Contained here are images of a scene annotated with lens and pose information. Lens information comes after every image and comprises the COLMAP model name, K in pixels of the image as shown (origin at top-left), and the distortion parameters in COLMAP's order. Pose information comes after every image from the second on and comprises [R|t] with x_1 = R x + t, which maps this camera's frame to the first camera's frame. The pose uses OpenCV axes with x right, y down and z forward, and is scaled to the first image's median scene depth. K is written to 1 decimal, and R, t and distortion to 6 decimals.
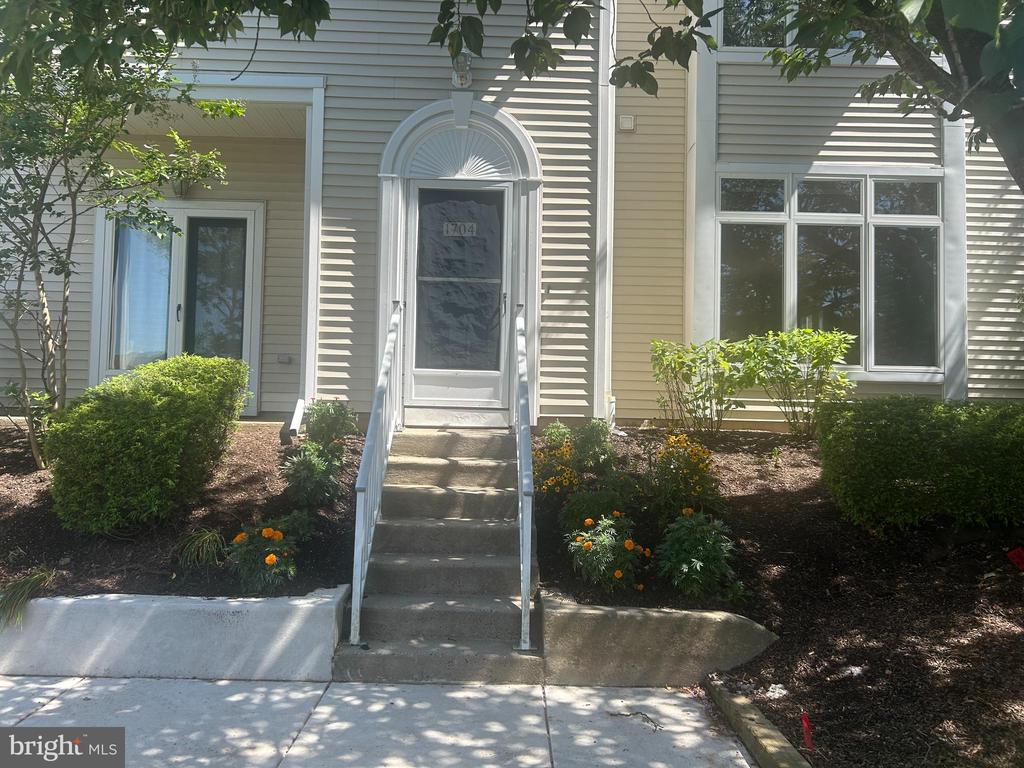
lens RADIAL K [[771.9, 0, 508.6], [0, 771.9, 390.8], [0, 0, 1]] dist [0.096324, -0.119632]
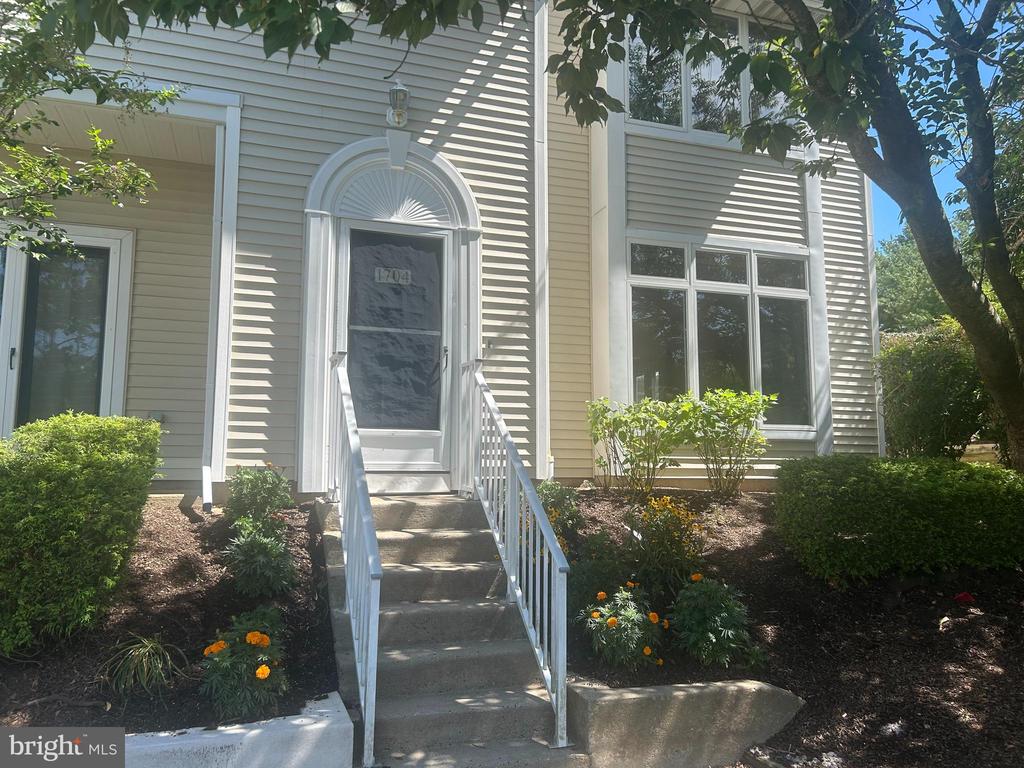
lens RADIAL K [[771.9, 0, 508.6], [0, 771.9, 390.8], [0, 0, 1]] dist [0.096324, -0.119632]
pose [[0.949482, 0.012031, 0.313591, -0.222351], [0.009535, 0.997698, -0.067145, -0.010178], [-0.313676, 0.066743, 0.947181, 0.099553]]
